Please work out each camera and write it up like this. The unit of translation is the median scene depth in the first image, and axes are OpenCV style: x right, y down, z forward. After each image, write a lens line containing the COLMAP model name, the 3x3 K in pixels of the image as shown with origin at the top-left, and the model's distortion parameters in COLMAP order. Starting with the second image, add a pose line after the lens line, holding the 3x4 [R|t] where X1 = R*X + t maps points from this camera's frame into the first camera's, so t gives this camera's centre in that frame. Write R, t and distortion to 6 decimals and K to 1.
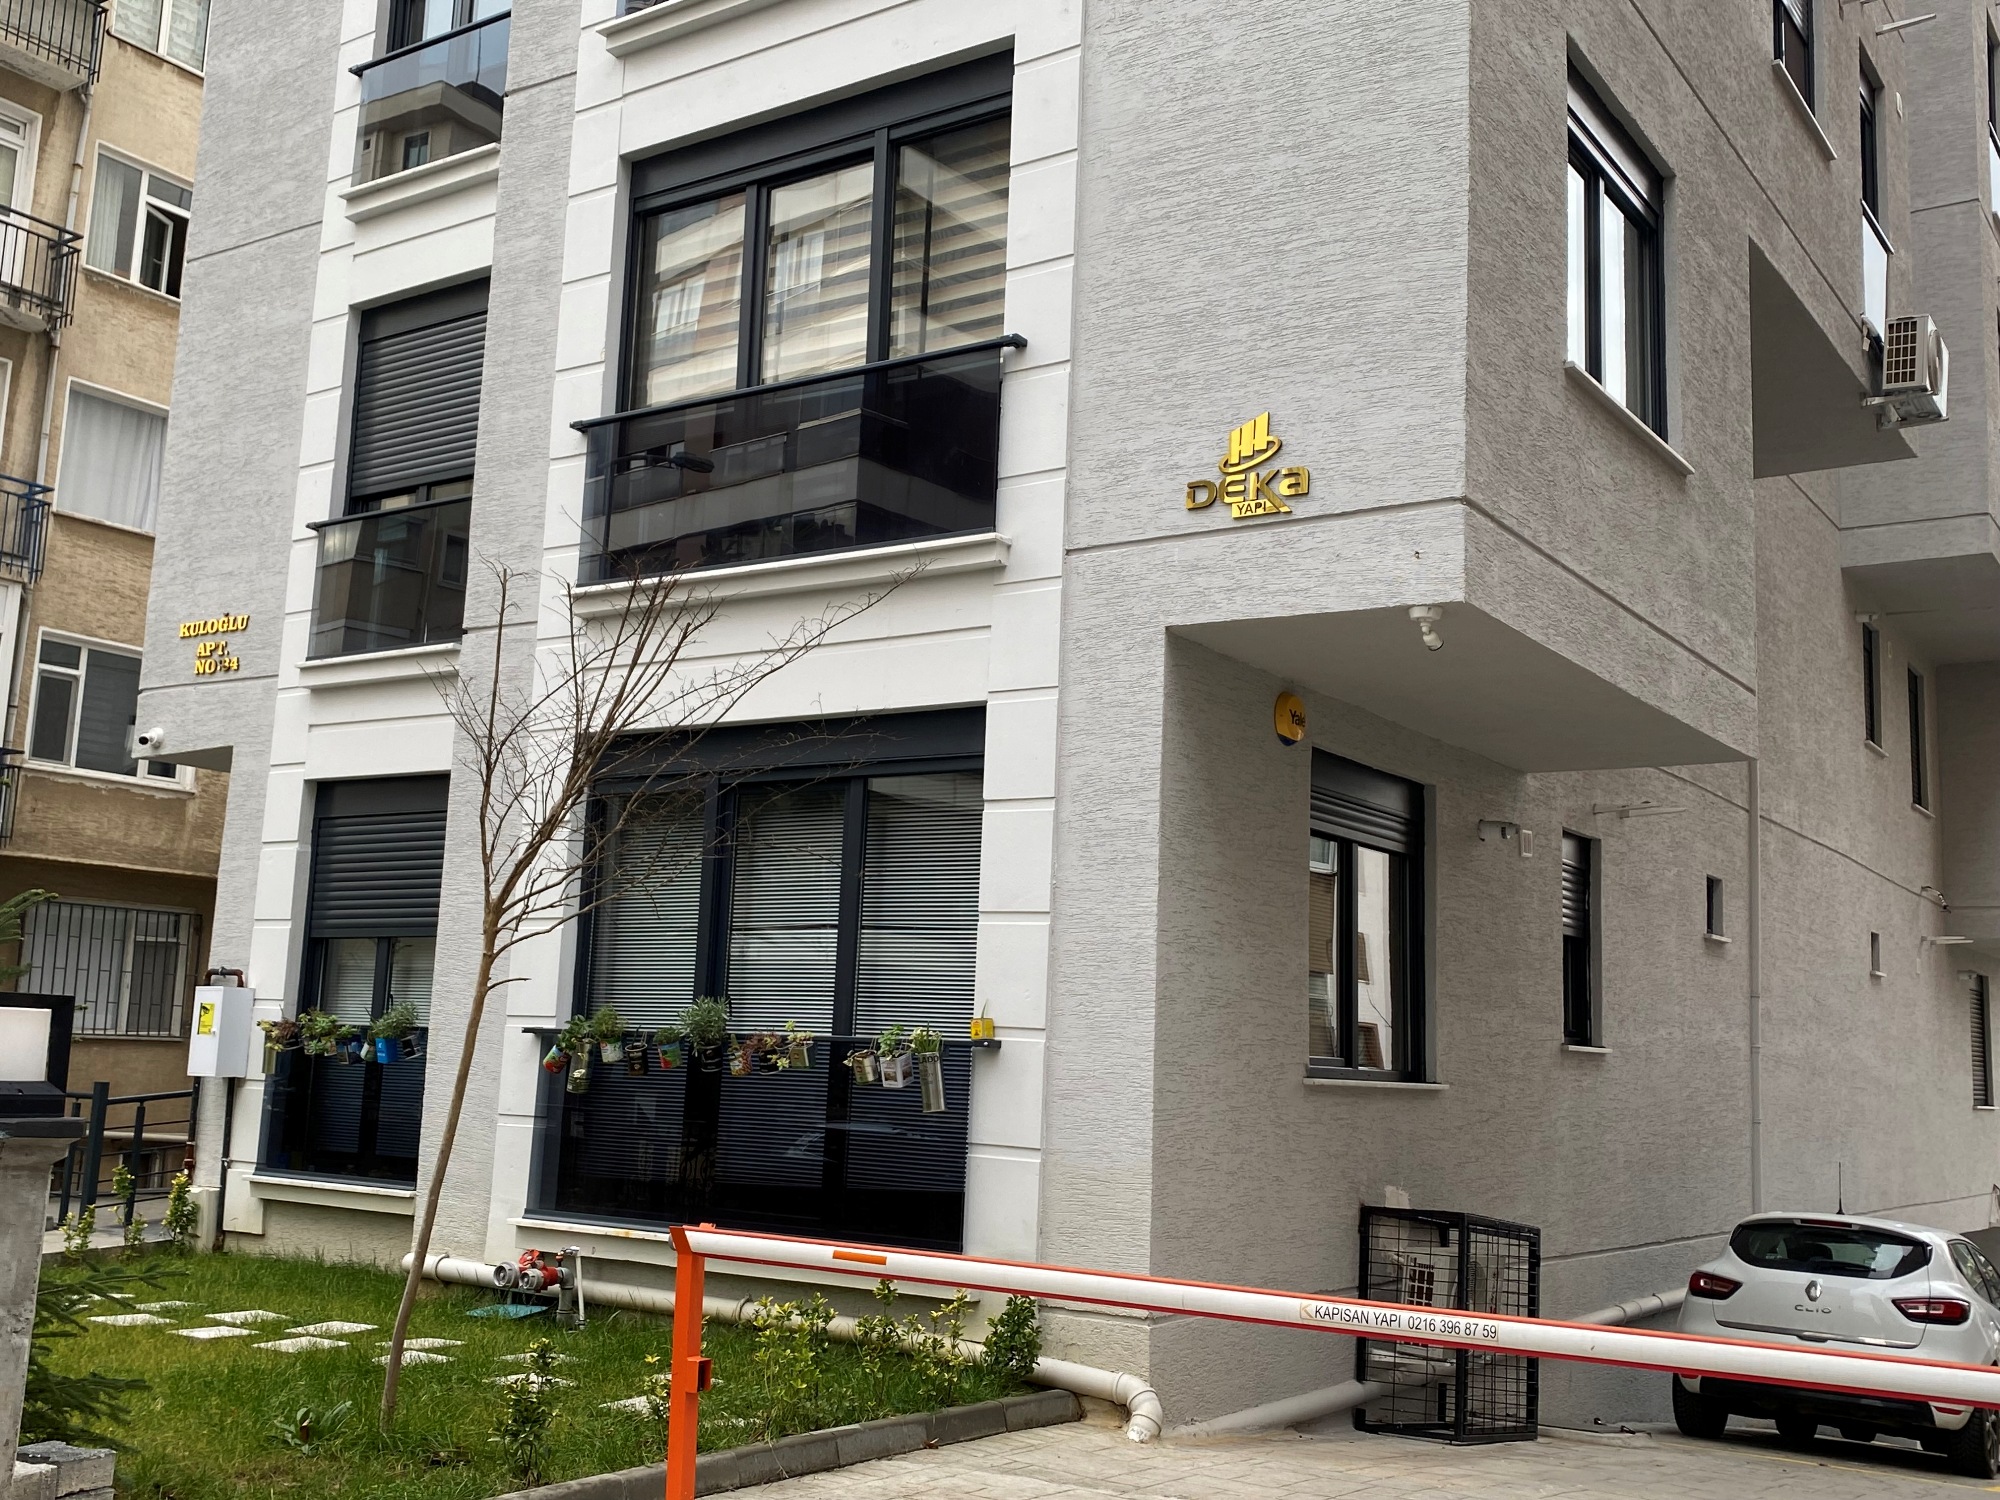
lens RADIAL K [[1987.3, 0, 1008.0], [0, 1987.3, 749.0], [0, 0, 1]] dist [0.190954, -0.375161]
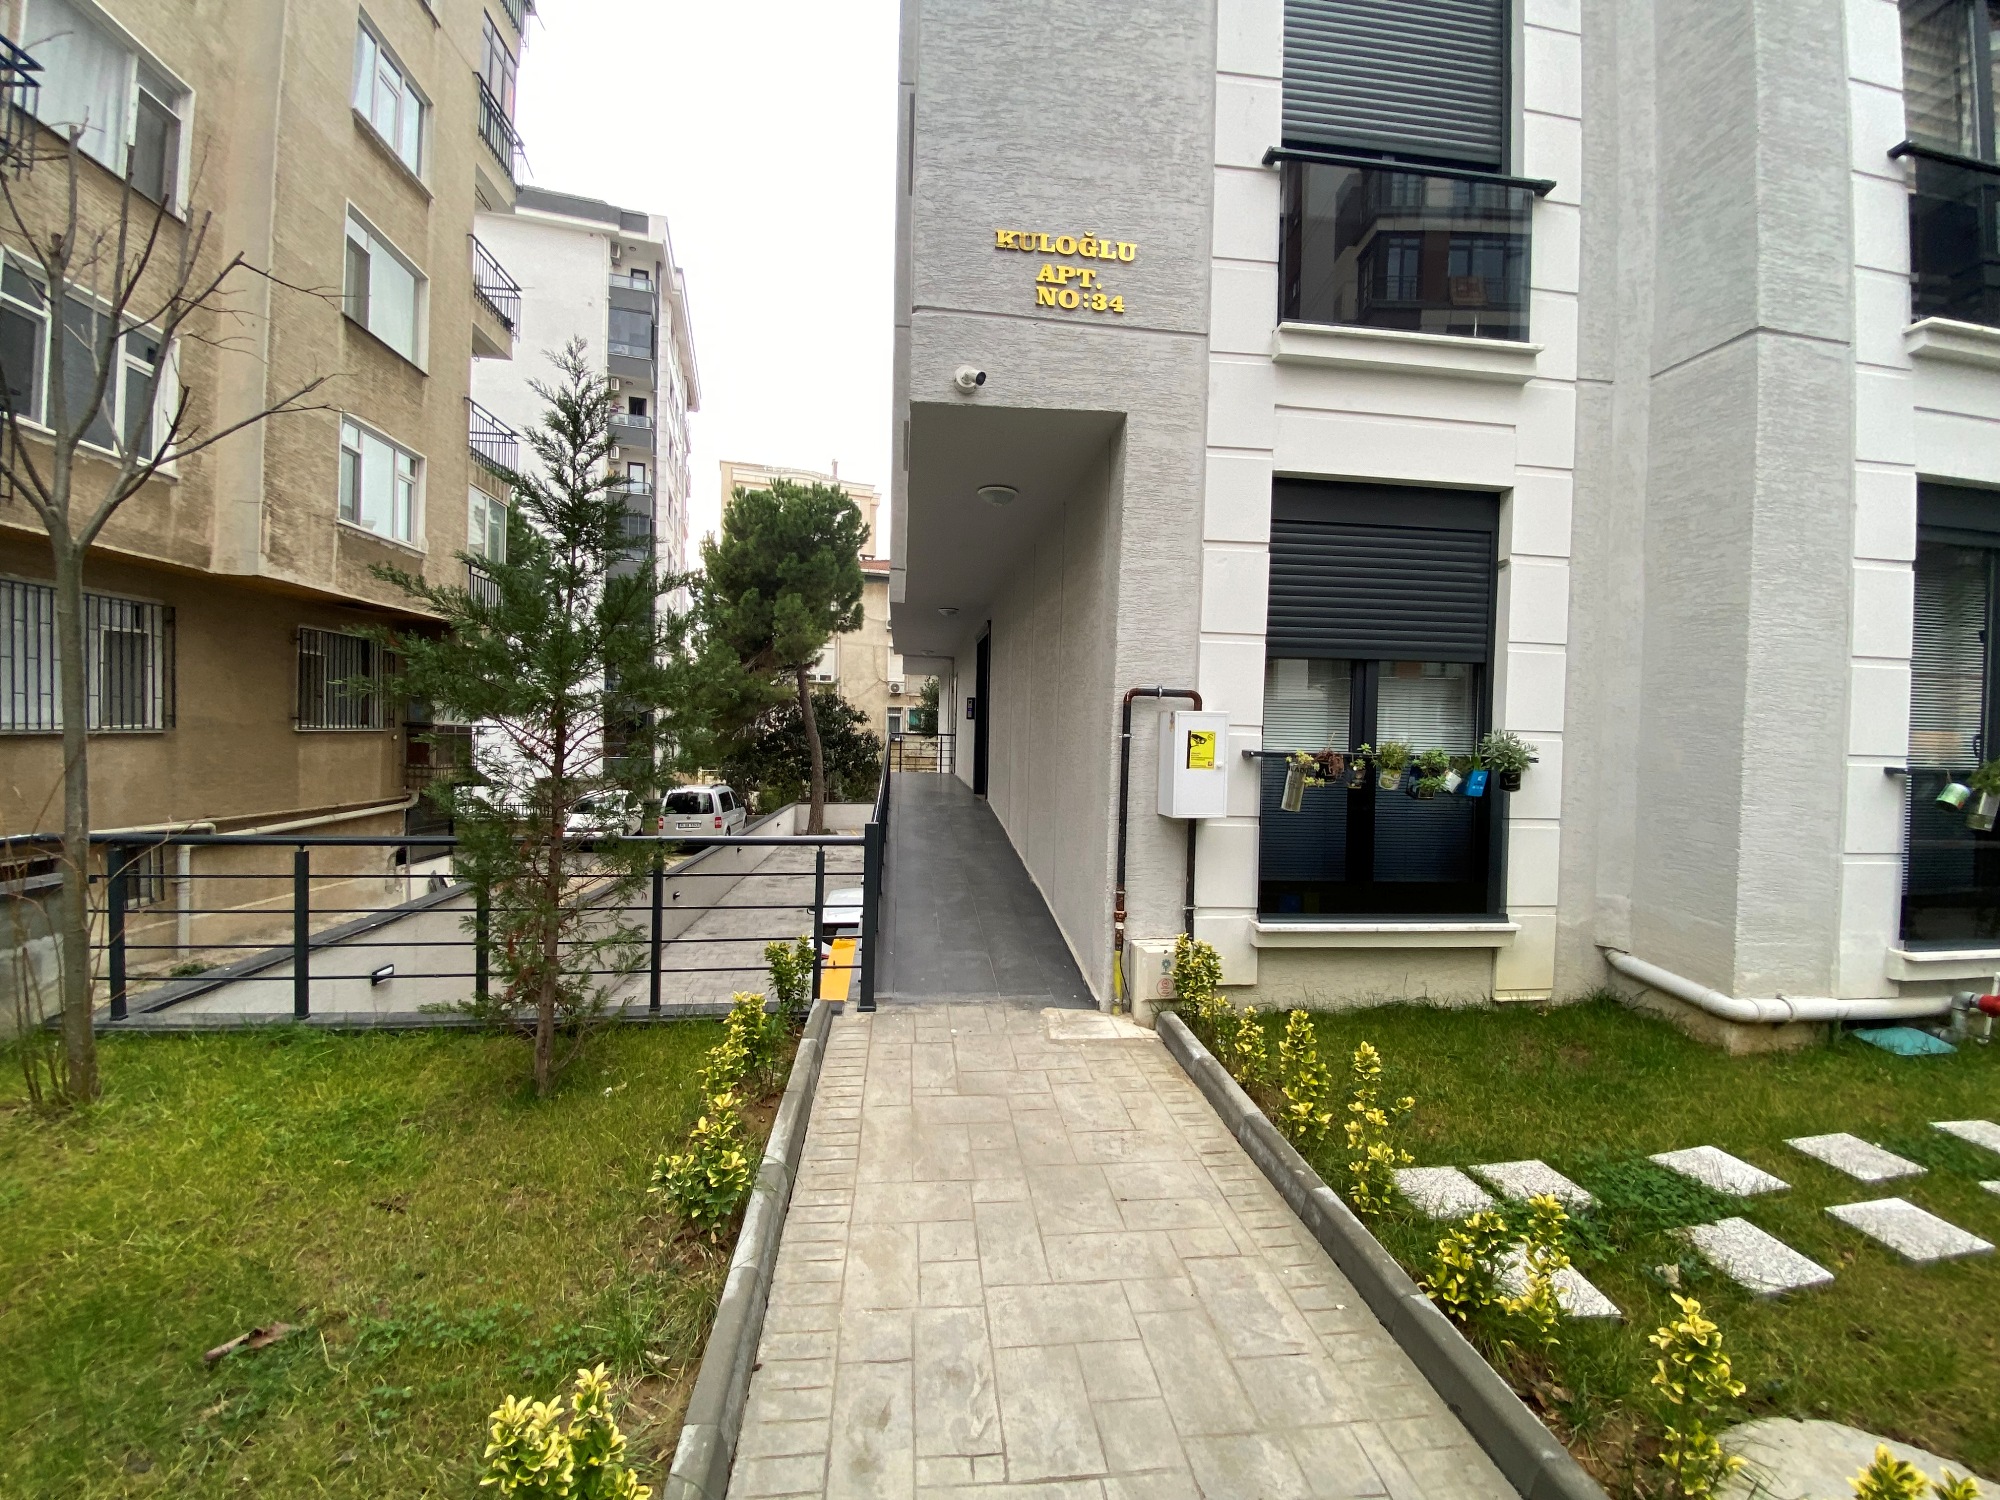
lens RADIAL K [[814.5, 0, 1007.3], [0, 814.5, 745.9], [0, 0, 1]] dist [0.001922, -0.012543]
pose [[0.747289, -0.034729, 0.663591, -0.872383], [-0.096940, 0.982252, 0.160573, 0.111985], [-0.657390, -0.184323, 0.730659, 1.055266]]
